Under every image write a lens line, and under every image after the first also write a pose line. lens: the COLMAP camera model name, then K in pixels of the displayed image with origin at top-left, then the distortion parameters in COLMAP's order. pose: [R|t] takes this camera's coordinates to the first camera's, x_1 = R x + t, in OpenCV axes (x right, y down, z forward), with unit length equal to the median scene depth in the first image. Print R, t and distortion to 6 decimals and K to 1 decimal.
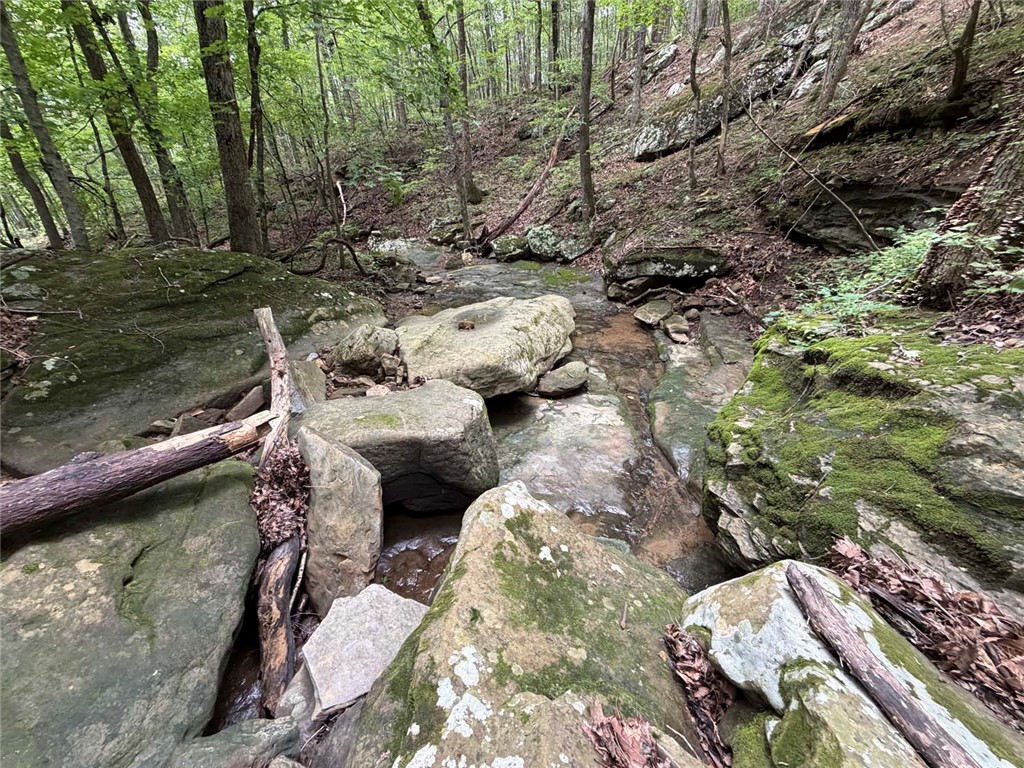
lens RADIAL K [[410.9, 0, 511.4], [0, 410.9, 381.5], [0, 0, 1]] dist [0.000453, 0.000213]
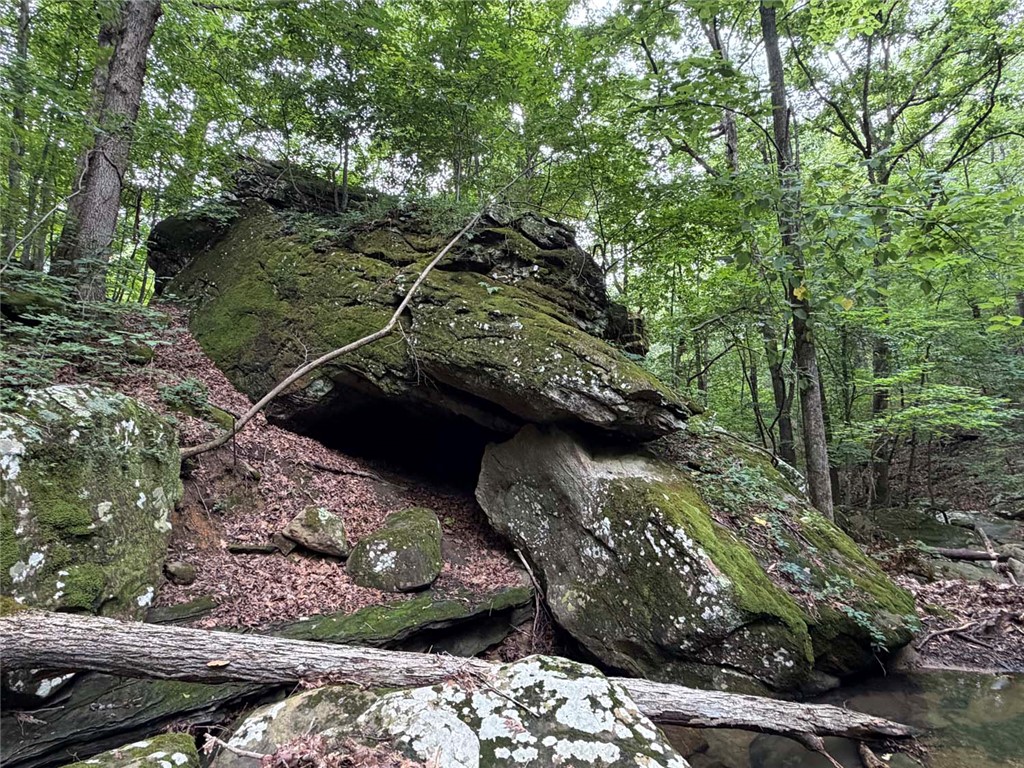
lens RADIAL K [[571.0, 0, 512.2], [0, 571.0, 385.2], [0, 0, 1]] dist [0.002992, 0.000206]
pose [[0.680619, -0.101125, -0.725625, 0.048936], [-0.287842, 0.873876, -0.391775, 0.320483], [0.673724, 0.475515, 0.565669, -0.875717]]
